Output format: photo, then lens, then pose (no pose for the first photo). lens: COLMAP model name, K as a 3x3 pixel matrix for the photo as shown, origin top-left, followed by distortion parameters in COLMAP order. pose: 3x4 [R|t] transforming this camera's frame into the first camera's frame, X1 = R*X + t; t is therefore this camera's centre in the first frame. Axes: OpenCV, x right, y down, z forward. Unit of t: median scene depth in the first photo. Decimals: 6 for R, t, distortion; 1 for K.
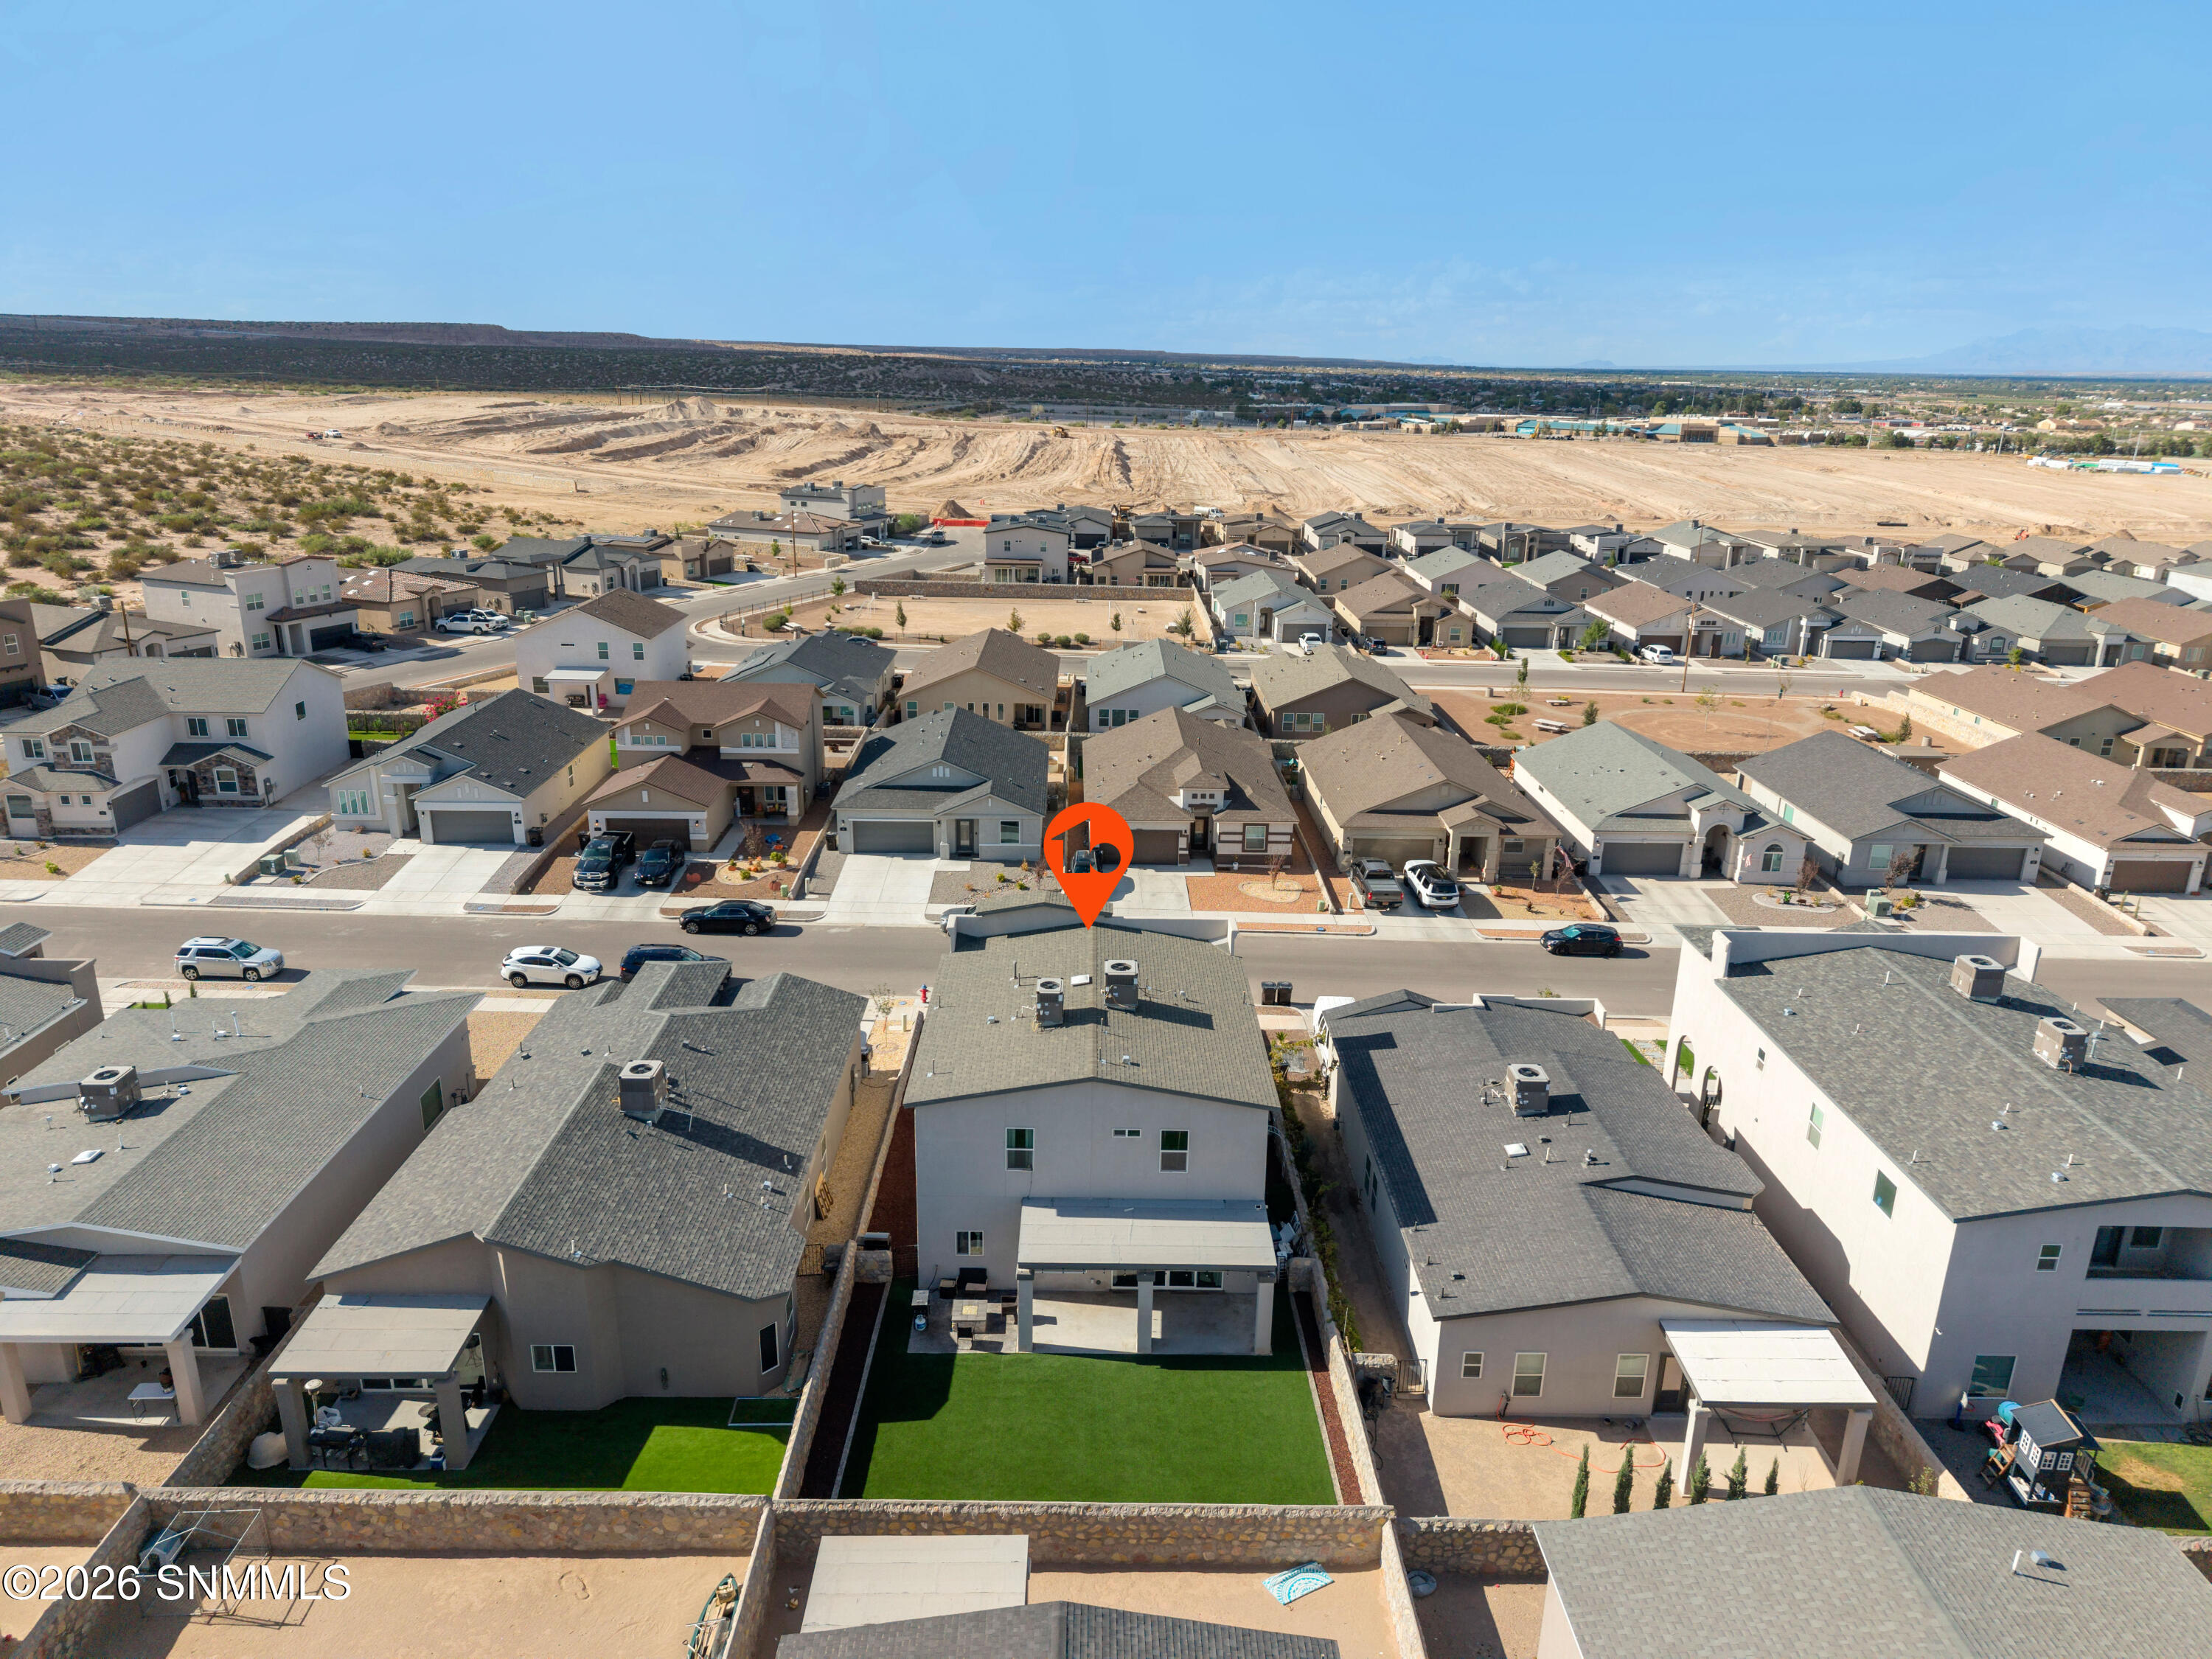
lens RADIAL K [[1469.9, 0, 1103.2], [0, 1469.9, 842.6], [0, 0, 1]] dist [0.042244, -0.049515]
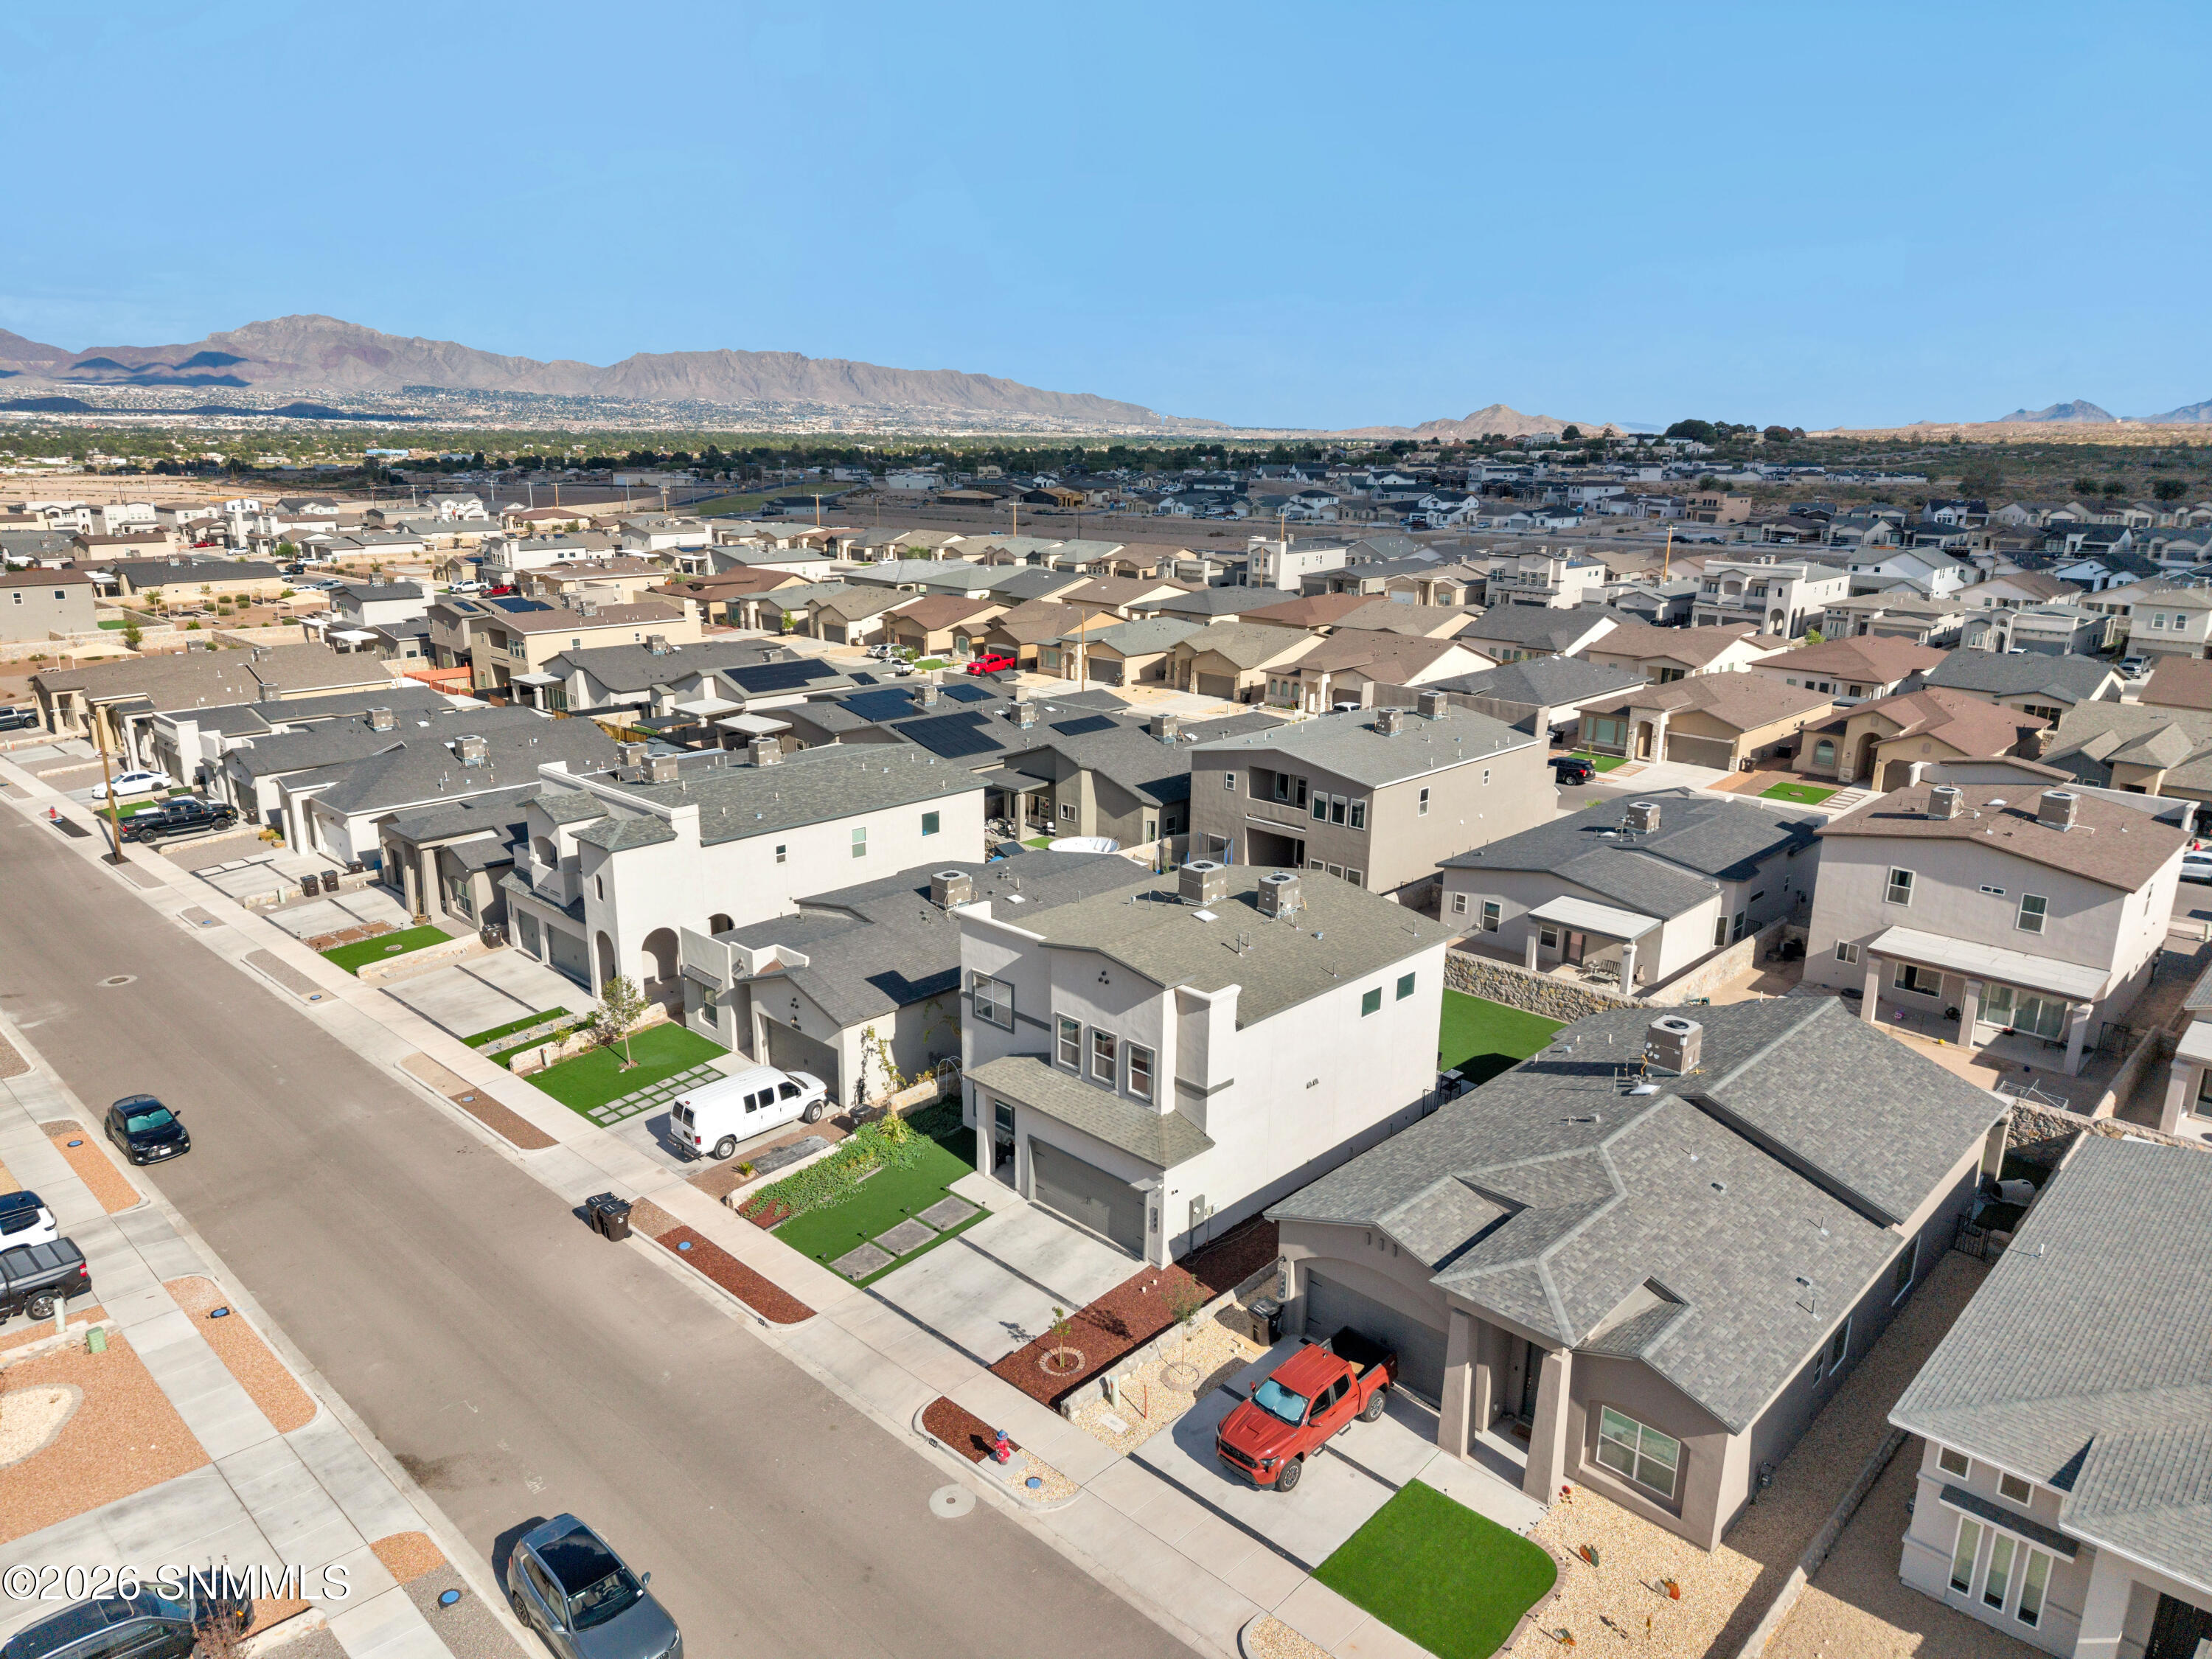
lens RADIAL K [[1469.9, 0, 1104.6], [0, 1469.9, 820.2], [0, 0, 1]] dist [0.042244, -0.049515]
pose [[-0.716980, -0.200530, 0.667628, -0.188360], [0.196189, 0.860971, 0.469295, -0.133286], [-0.668916, 0.467457, -0.577958, 0.498167]]
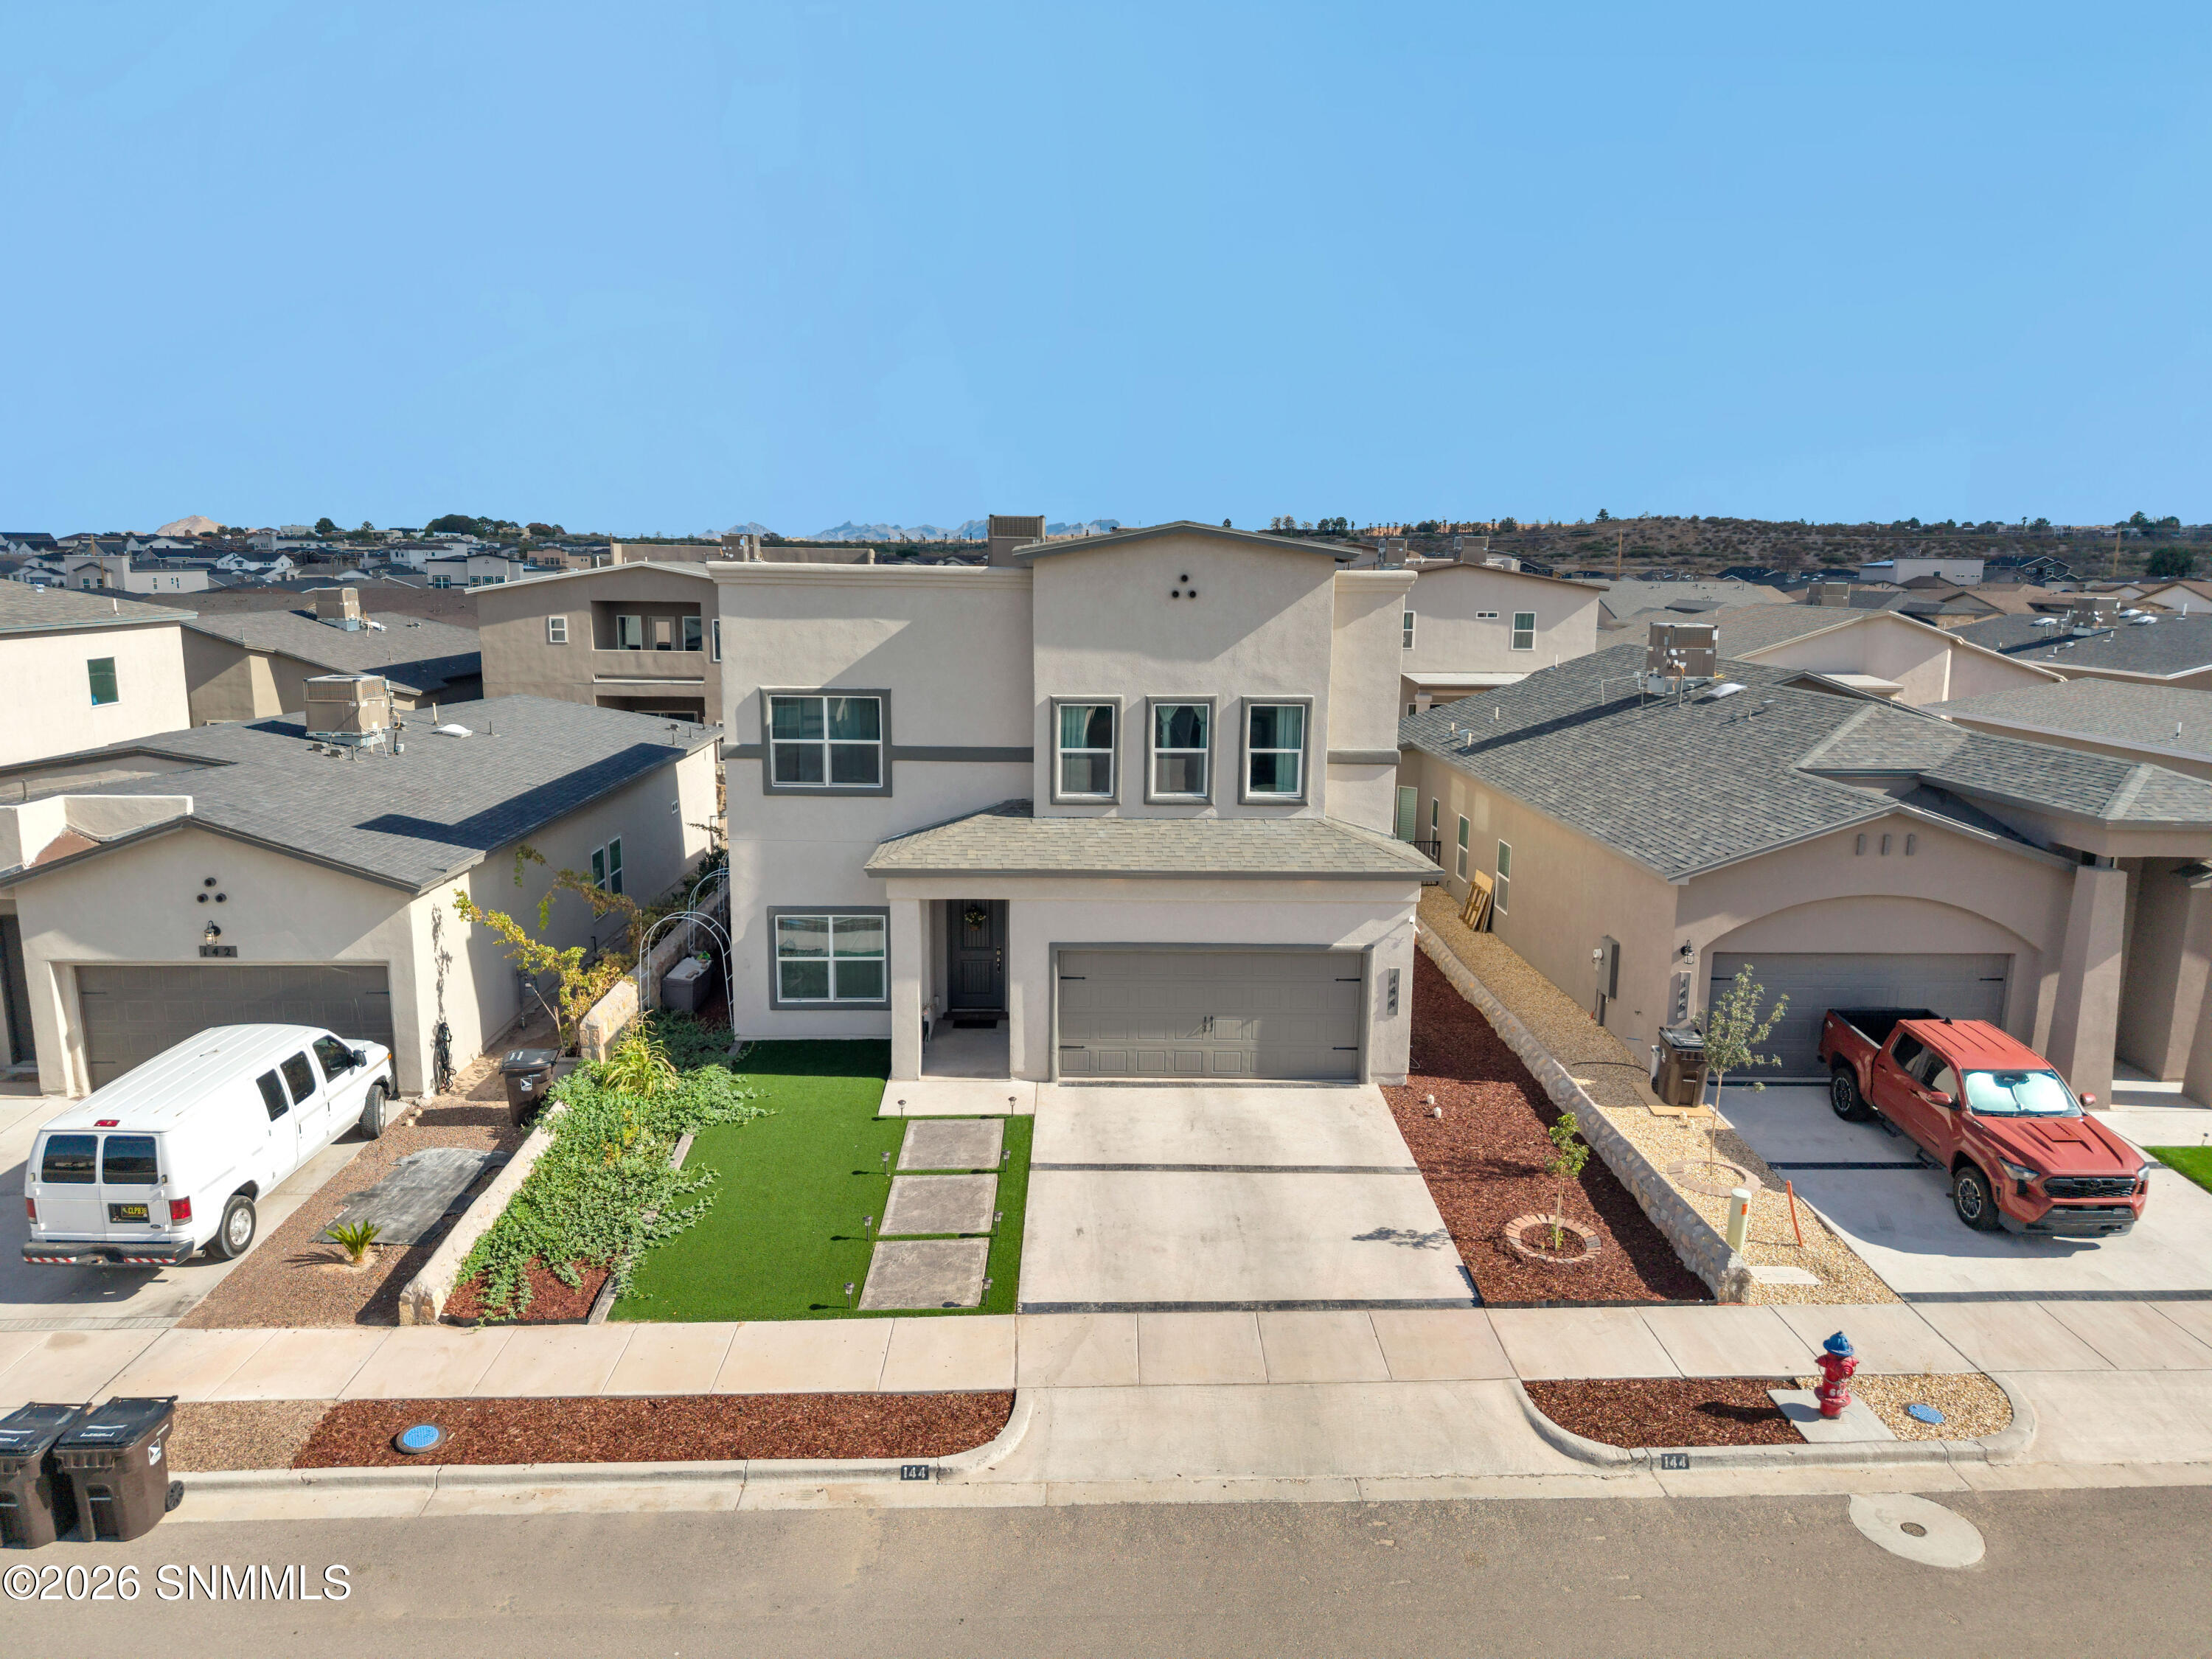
lens RADIAL K [[1469.9, 0, 1098.8], [0, 1469.9, 817.9], [0, 0, 1]] dist [0.042244, -0.049515]
pose [[-0.999527, -0.022677, -0.020778, -0.003258], [-0.029802, 0.881054, 0.472077, -0.028457], [0.007602, 0.472473, -0.881313, 0.490426]]
